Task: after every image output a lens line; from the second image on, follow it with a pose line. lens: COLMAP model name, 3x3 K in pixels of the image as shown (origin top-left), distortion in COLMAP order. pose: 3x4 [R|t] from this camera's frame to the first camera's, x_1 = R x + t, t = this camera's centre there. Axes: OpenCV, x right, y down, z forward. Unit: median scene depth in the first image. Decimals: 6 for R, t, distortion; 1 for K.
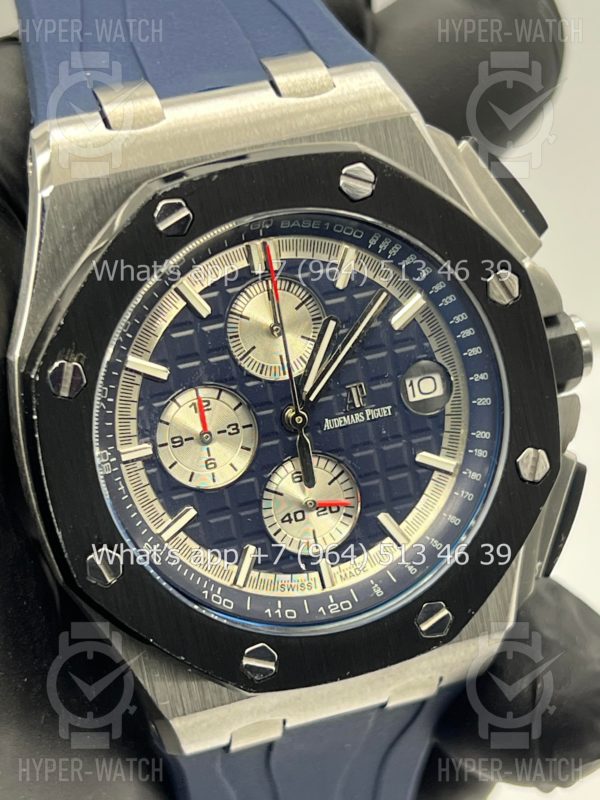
lens RADIAL K [[1867.3, 0, 301.7], [0, 1867.3, 403.8], [0, 0, 1]] dist [0.255541, 0.000000]
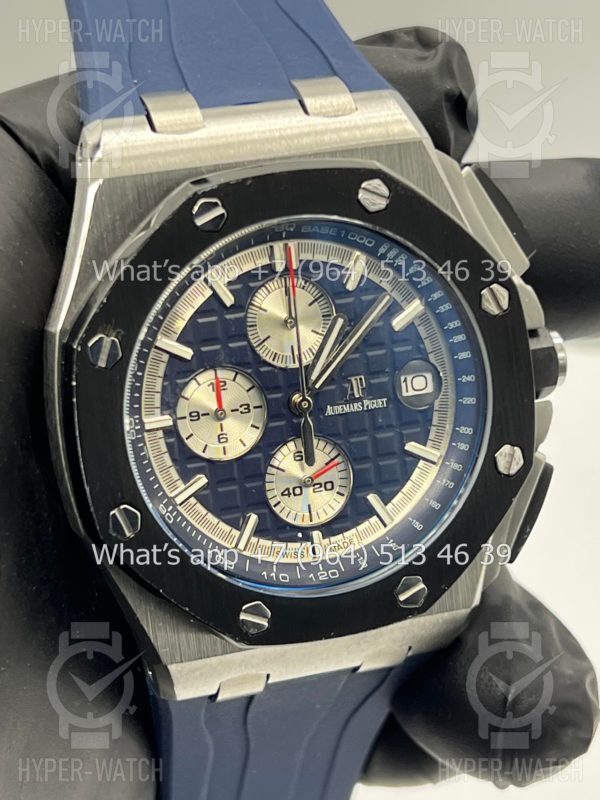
lens RADIAL K [[1867.3, 0, 300.7], [0, 1867.3, 400.0], [0, 0, 1]] dist [0.255541, 0.000000]
pose [[0.996581, 0.072615, 0.039413, -0.047566], [-0.072147, 0.997307, -0.013167, 0.020612], [-0.040263, 0.010278, 0.999136, -0.113876]]
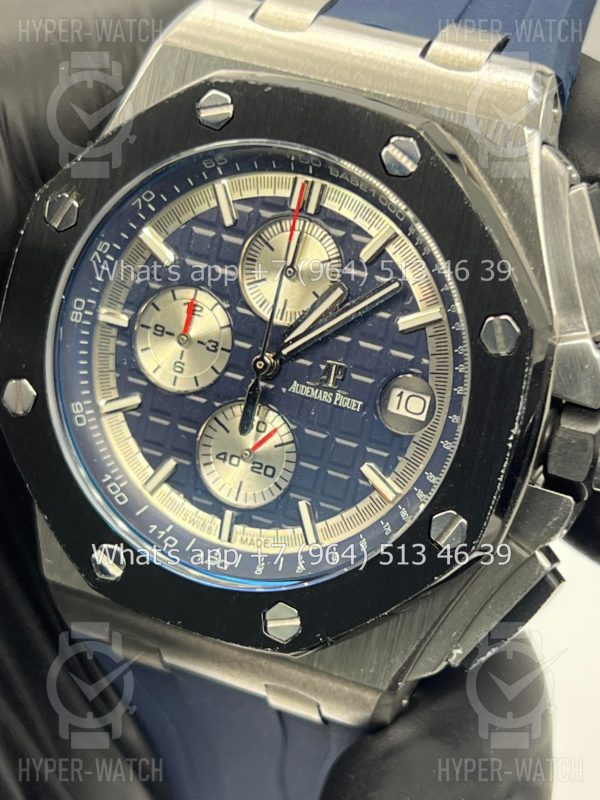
lens RADIAL K [[1867.3, 0, 299.1], [0, 1867.3, 397.0], [0, 0, 1]] dist [0.255541, 0.000000]
pose [[0.746572, 0.444922, -0.494646, 0.486172], [-0.458509, 0.882812, 0.102038, -0.082210], [0.482079, 0.150621, 0.863084, 0.186334]]
